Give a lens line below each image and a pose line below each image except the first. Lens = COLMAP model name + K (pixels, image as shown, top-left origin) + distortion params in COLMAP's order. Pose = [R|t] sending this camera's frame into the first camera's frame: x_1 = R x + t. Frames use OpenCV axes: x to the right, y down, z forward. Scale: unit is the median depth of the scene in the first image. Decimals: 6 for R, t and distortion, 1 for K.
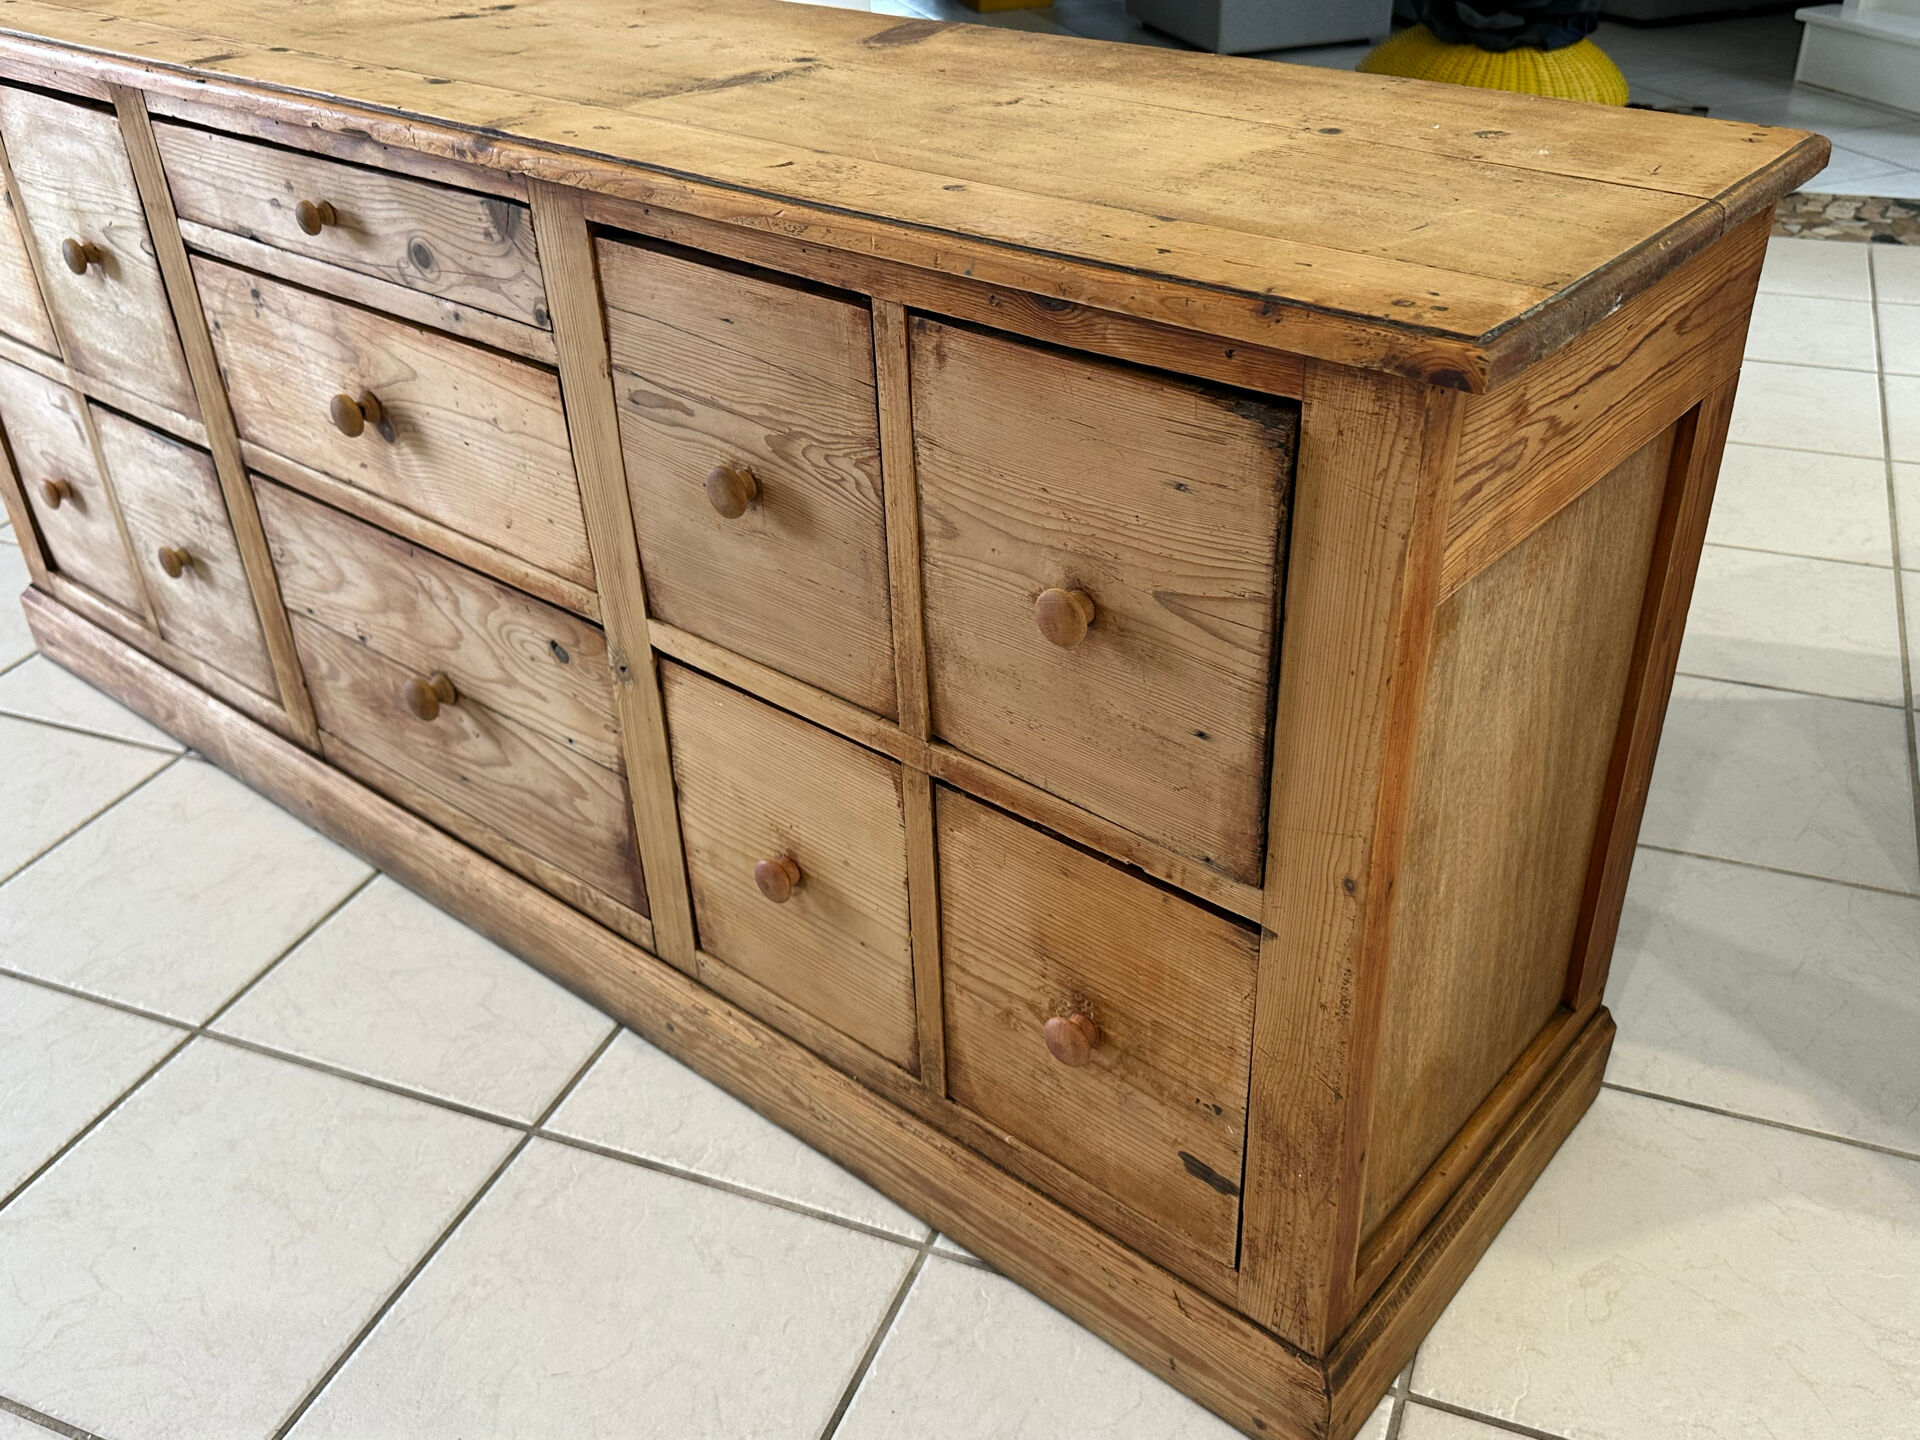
lens RADIAL K [[1702.1, 0, 955.4], [0, 1702.1, 745.9], [0, 0, 1]] dist [0.126986, -0.225680]
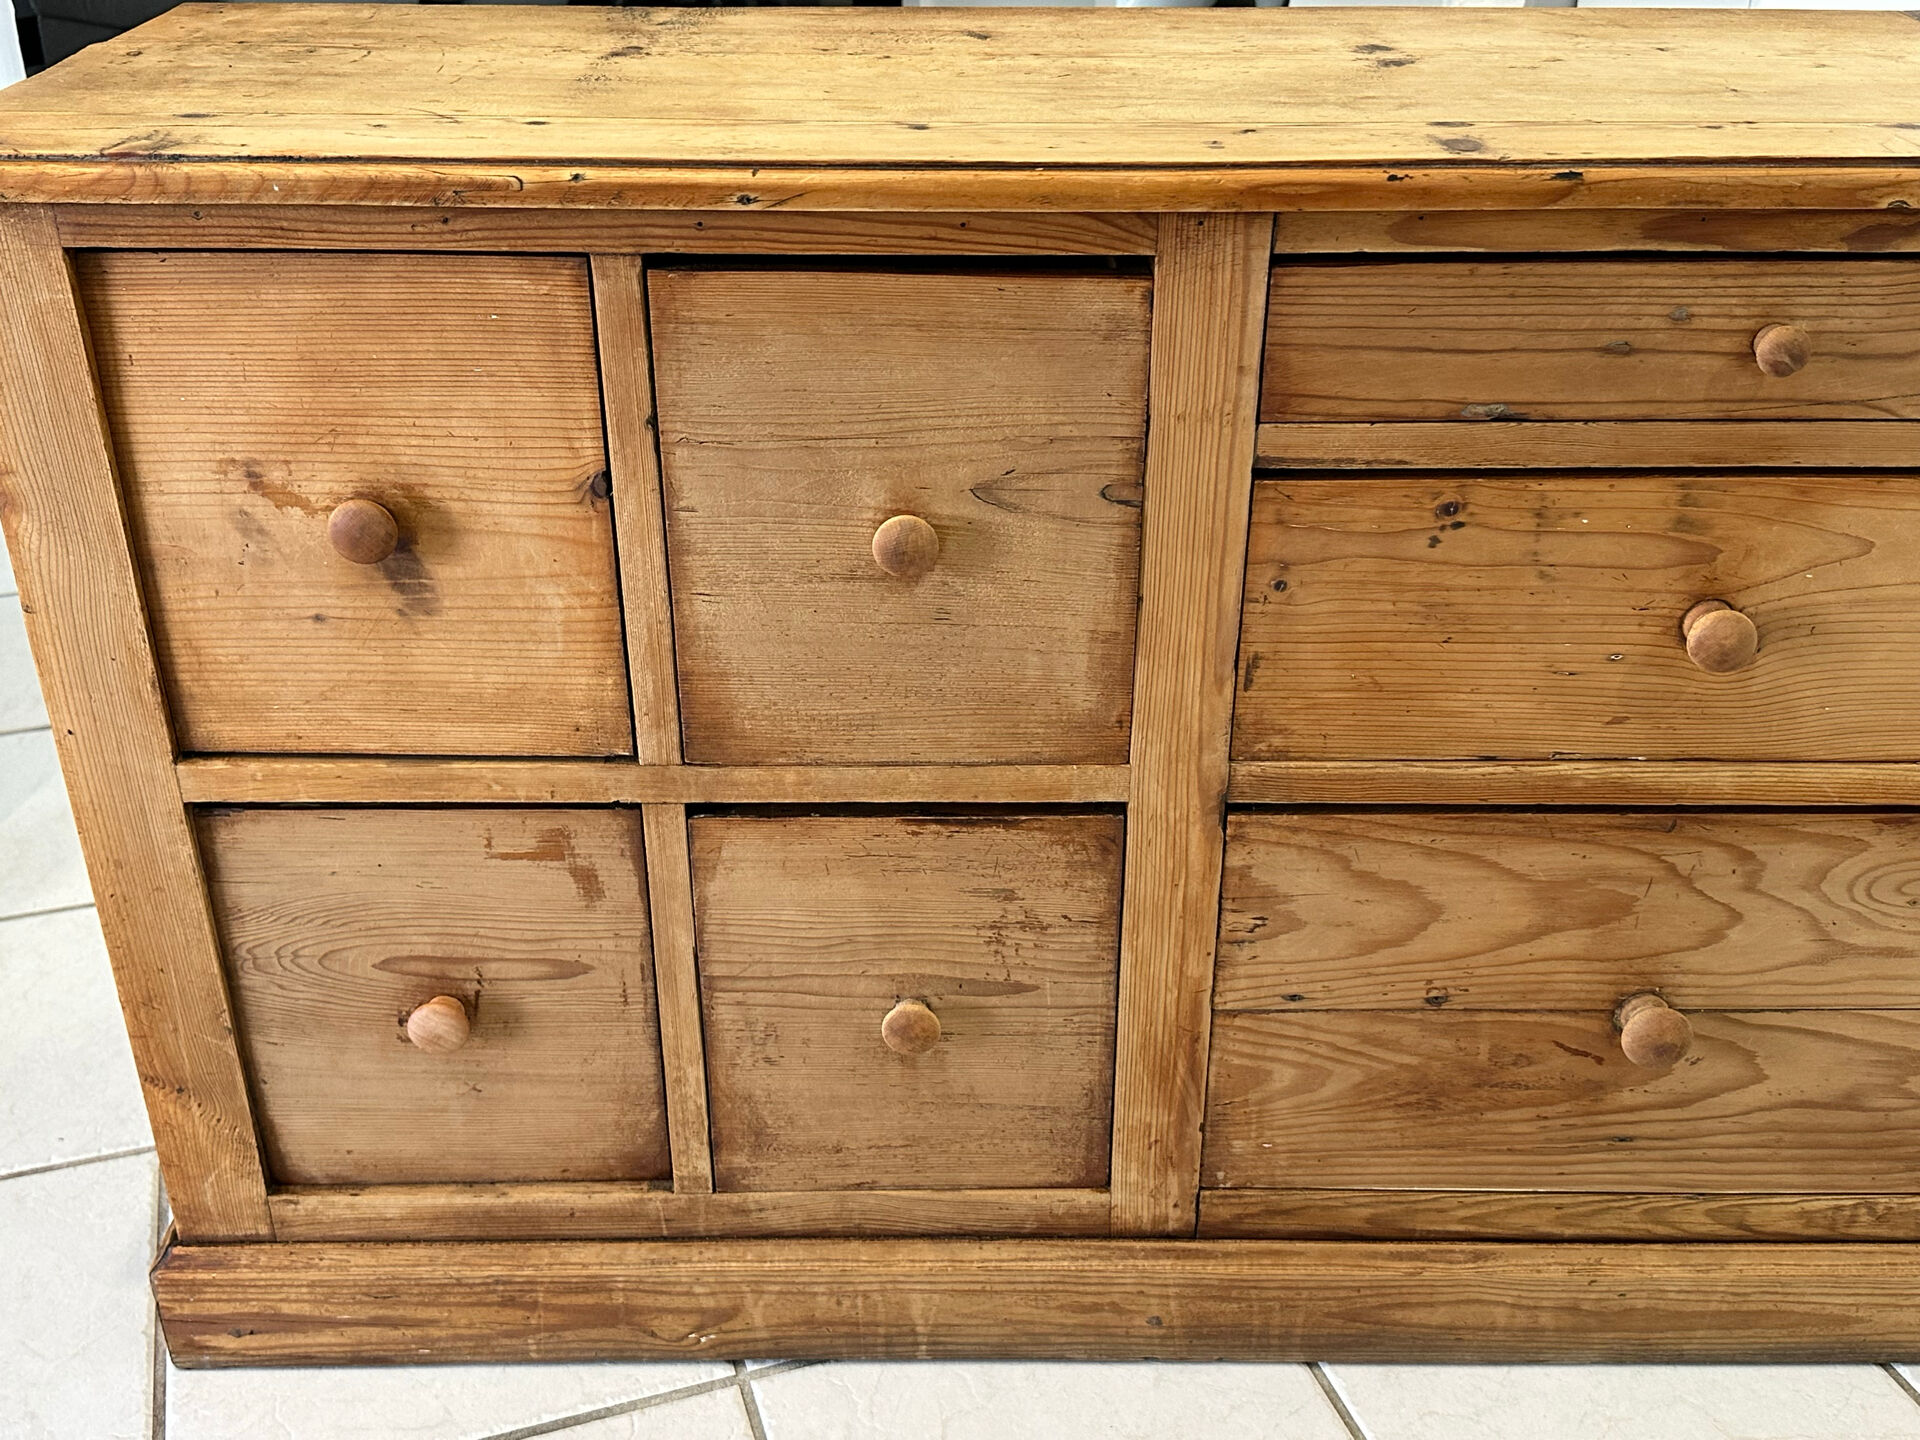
lens RADIAL K [[1952.1, 0, 963.7], [0, 1952.1, 721.3], [0, 0, 1]] dist [0.072275, 0.000000]
pose [[0.755570, -0.280234, 0.592100, -1.136827], [0.327726, 0.944336, 0.028737, -0.308914], [-0.567194, 0.172334, 0.805352, 0.623776]]
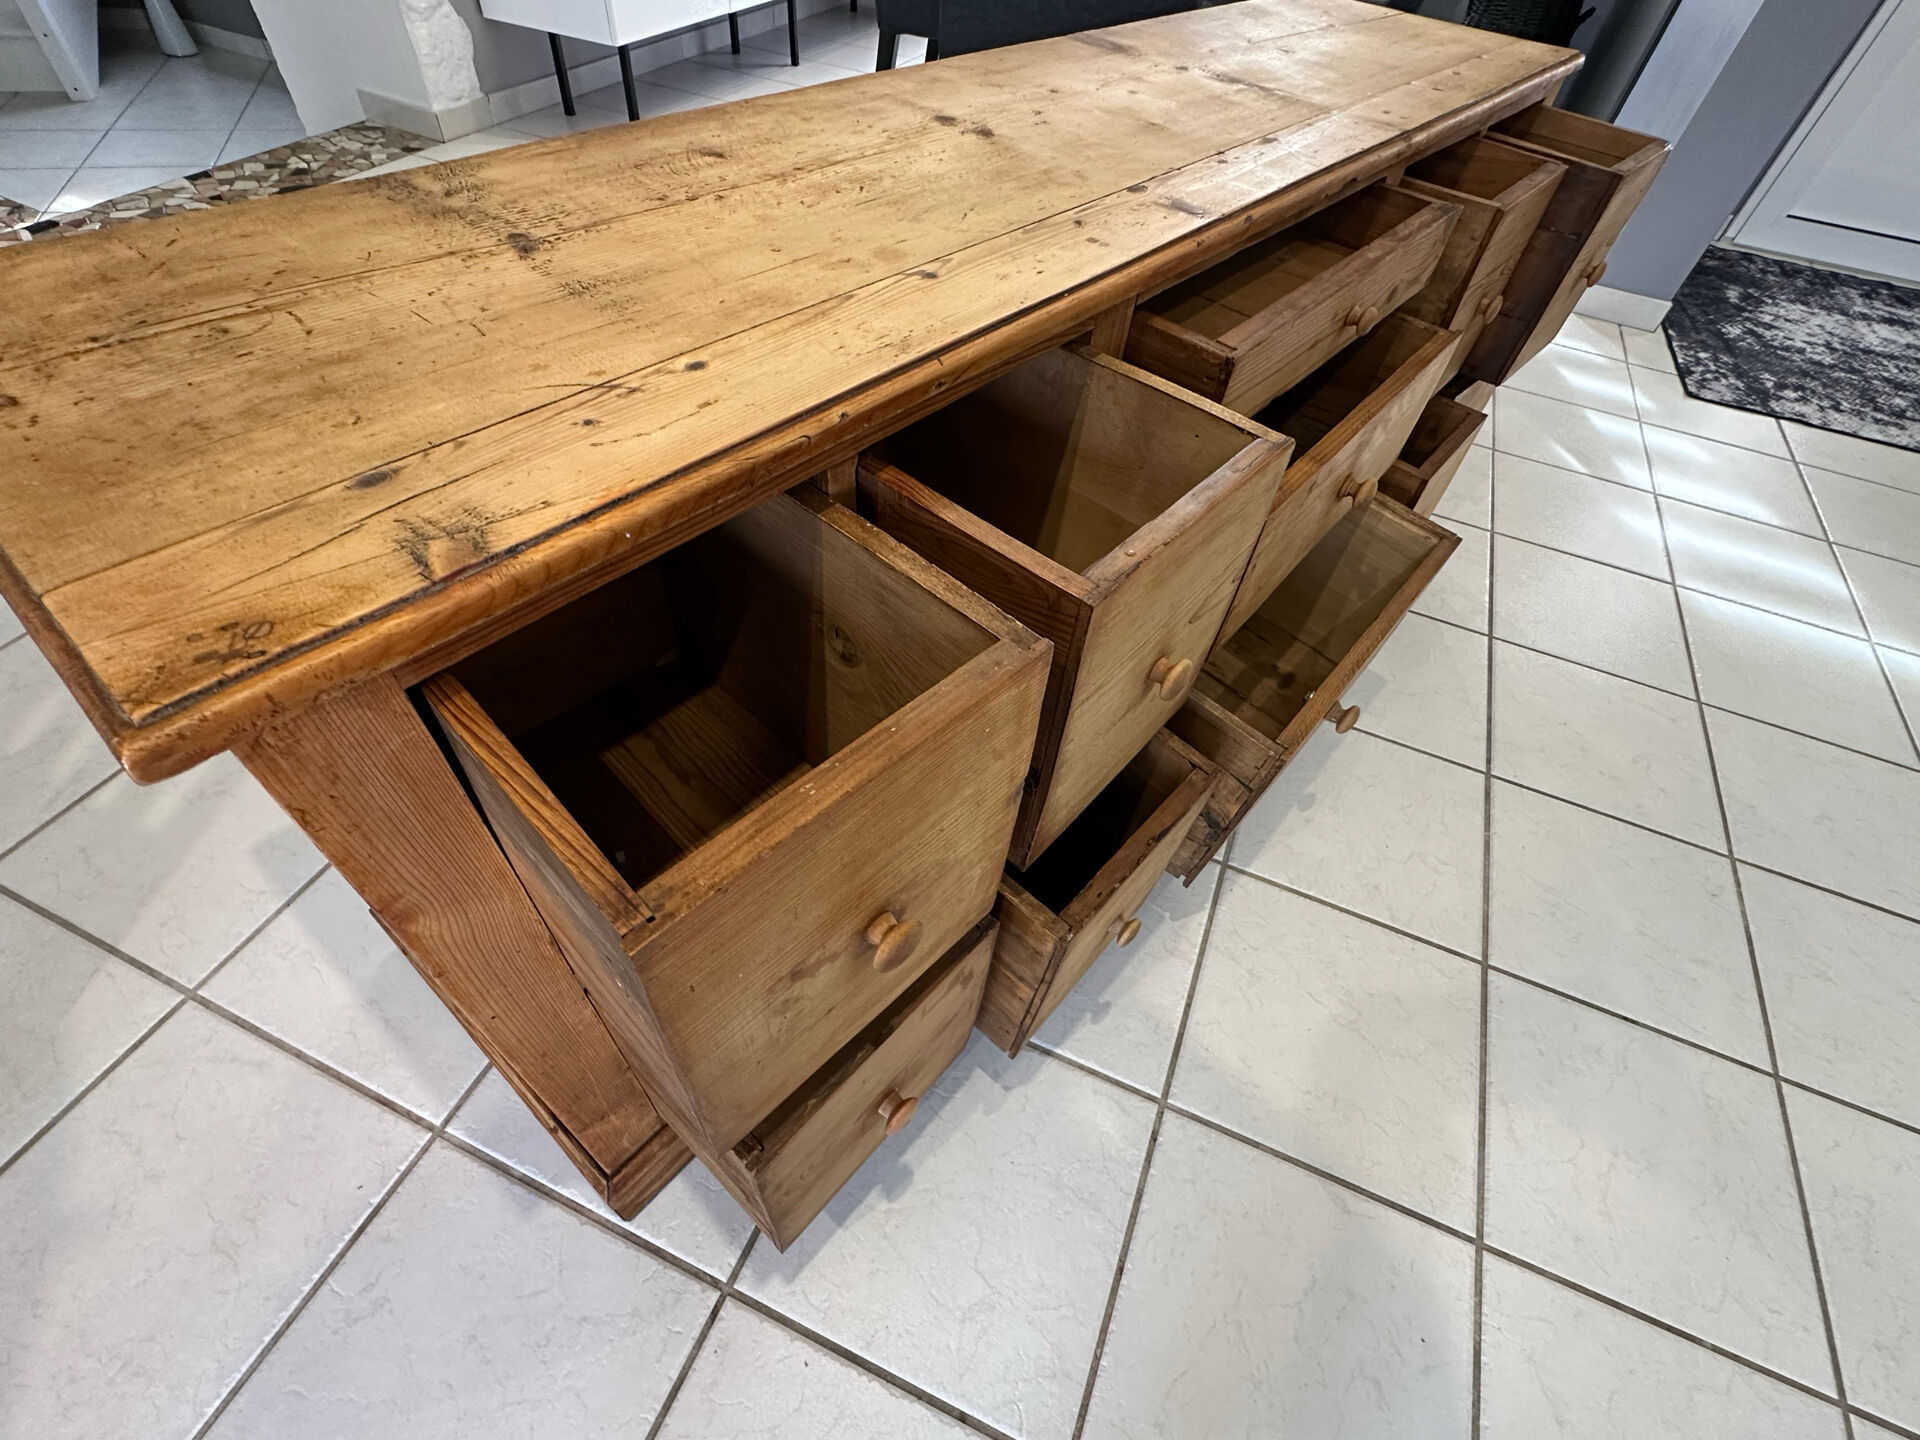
lens RADIAL K [[865.9, 0, 956.2], [0, 865.9, 731.3], [0, 0, 1]] dist [-0.005341, 0.000121]
pose [[0.006979, -0.740270, 0.672274, -1.106478], [0.471070, 0.595454, 0.650790, -0.671635], [-0.882068, 0.312146, 0.352874, 1.136622]]
